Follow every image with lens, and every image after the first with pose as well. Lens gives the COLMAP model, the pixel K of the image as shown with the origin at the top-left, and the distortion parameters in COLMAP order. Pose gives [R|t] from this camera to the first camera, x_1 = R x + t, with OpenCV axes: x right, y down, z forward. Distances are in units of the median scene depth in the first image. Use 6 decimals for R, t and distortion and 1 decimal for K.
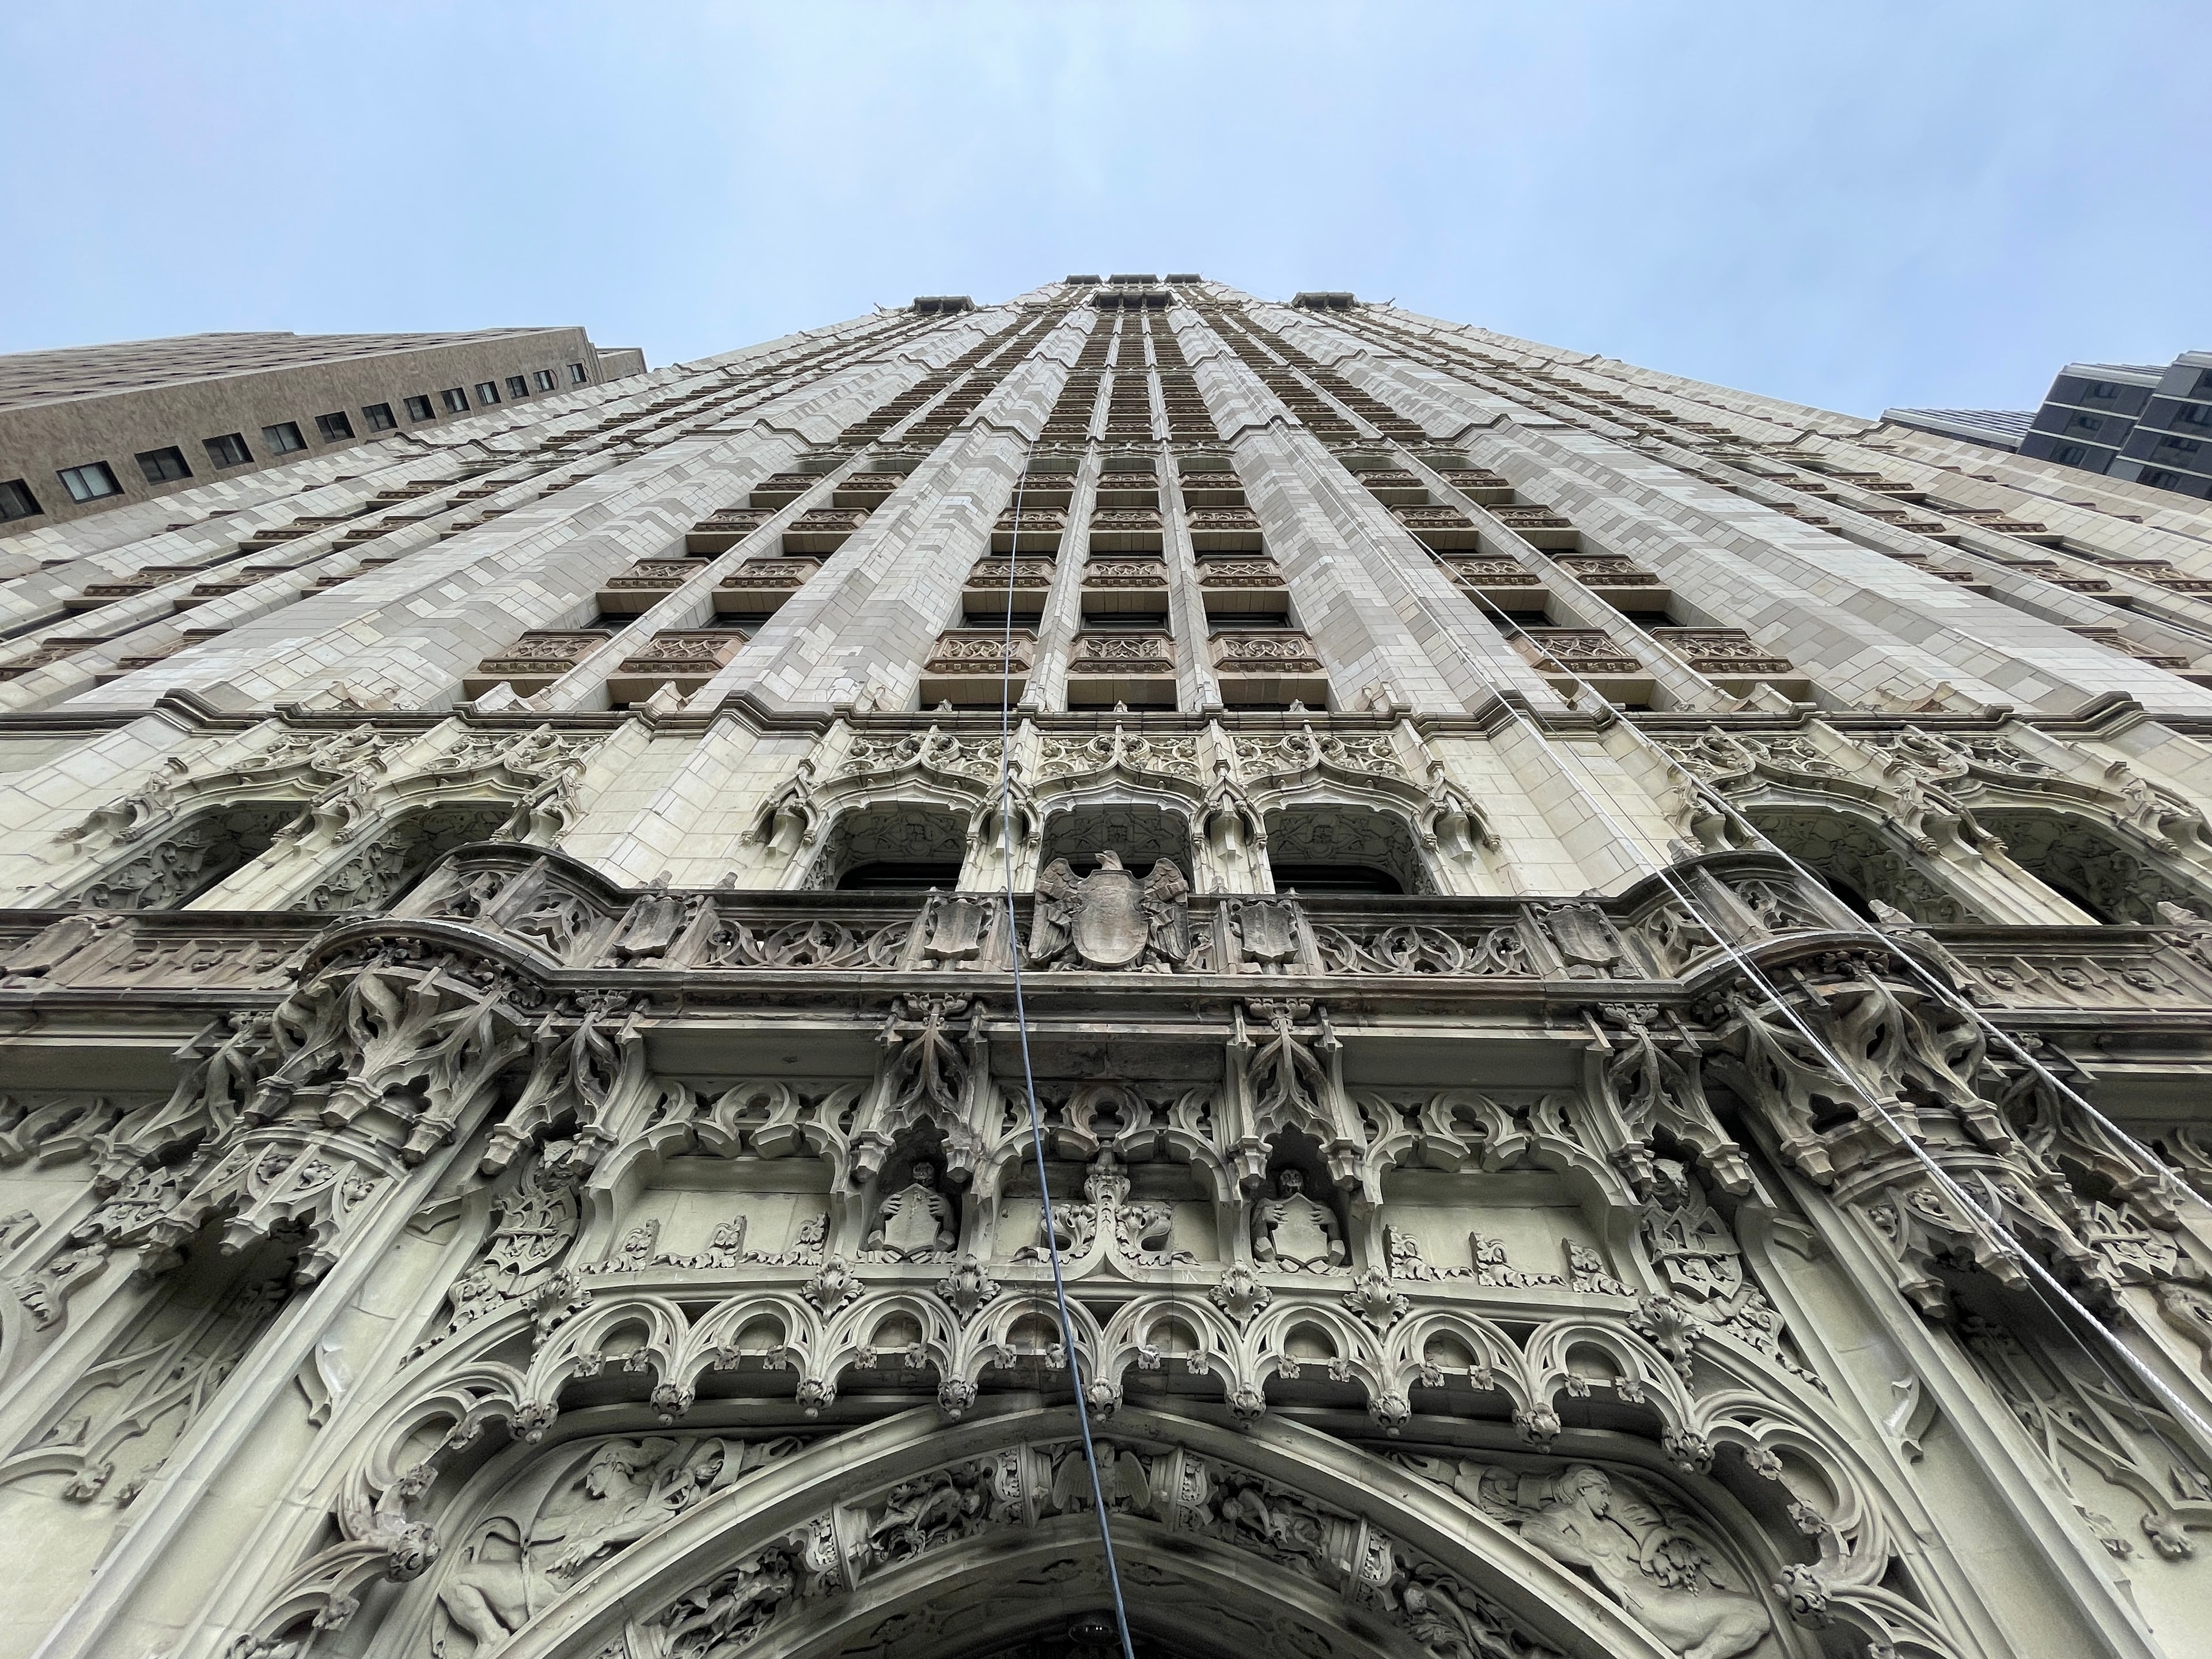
lens RADIAL K [[889.8, 0, 1110.1], [0, 889.8, 829.9], [0, 0, 1]] dist [0.001857, 0.000301]
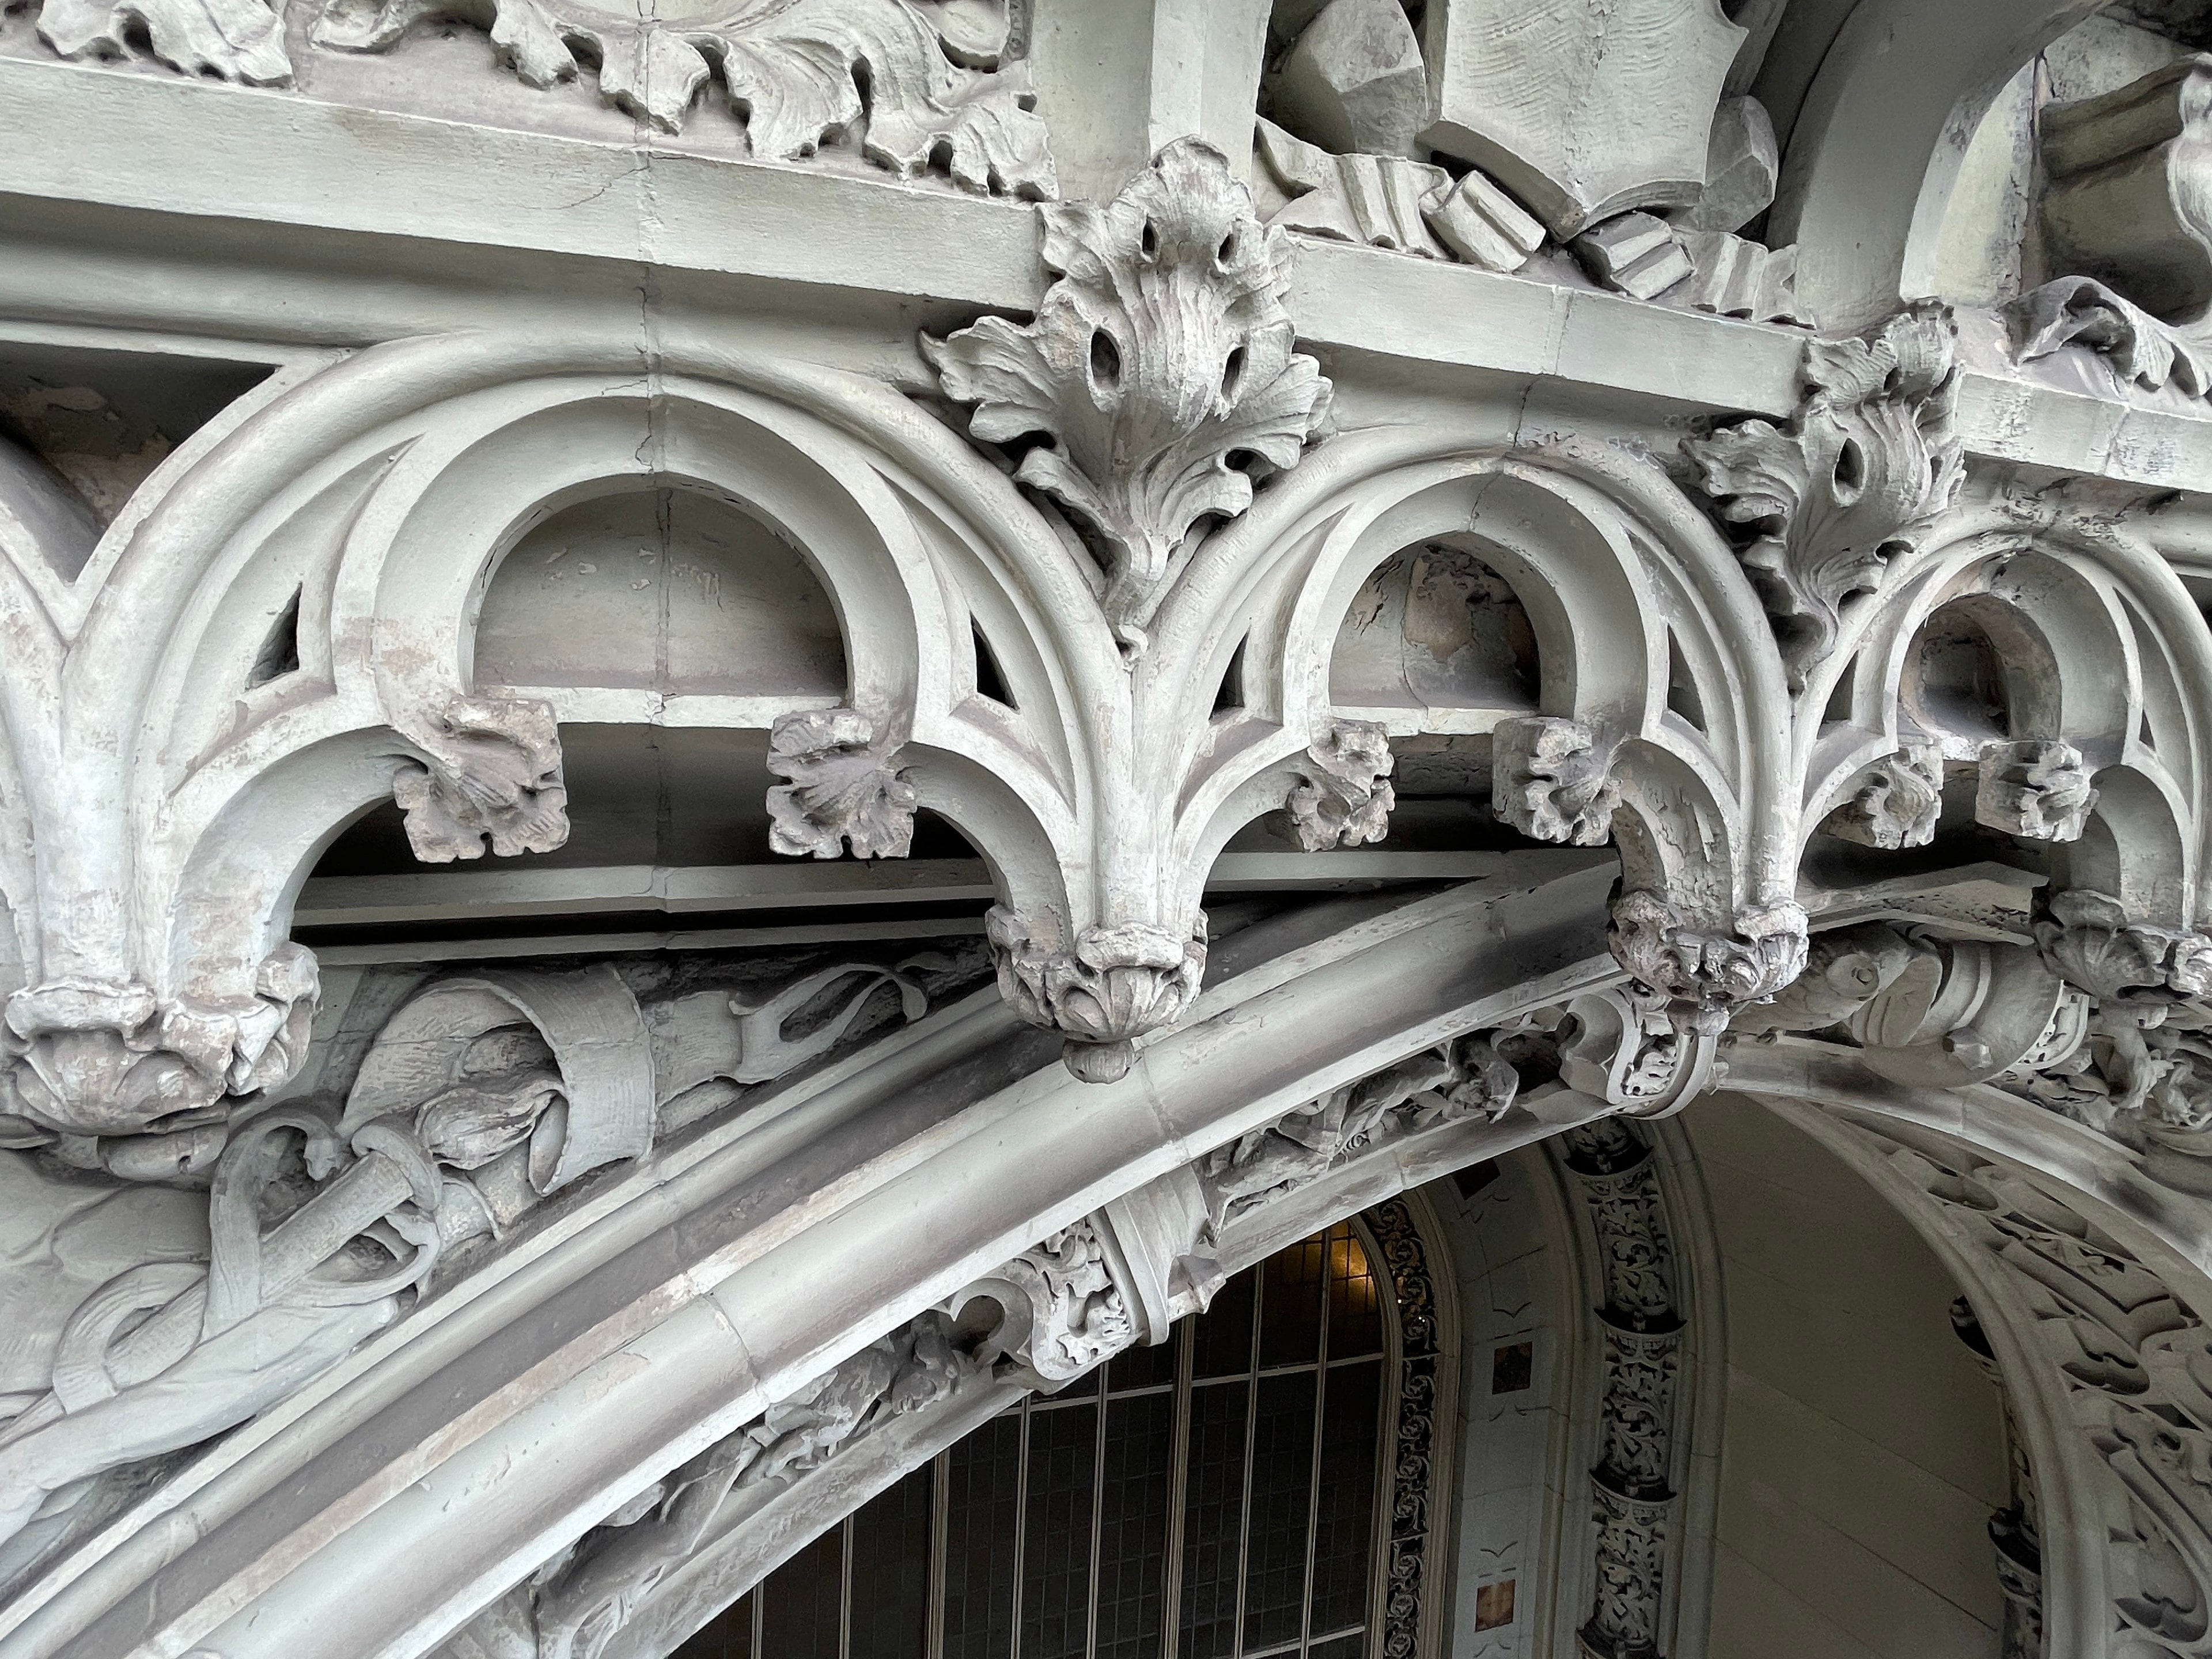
lens RADIAL K [[1172.7, 0, 1106.0], [0, 1172.7, 829.5], [0, 0, 1]] dist [-0.003198, -0.000996]
pose [[0.939499, -0.004711, 0.342519, -0.422546], [-0.294877, 0.497732, 0.815666, 0.436412], [-0.174325, -0.867318, 0.466229, 0.933934]]
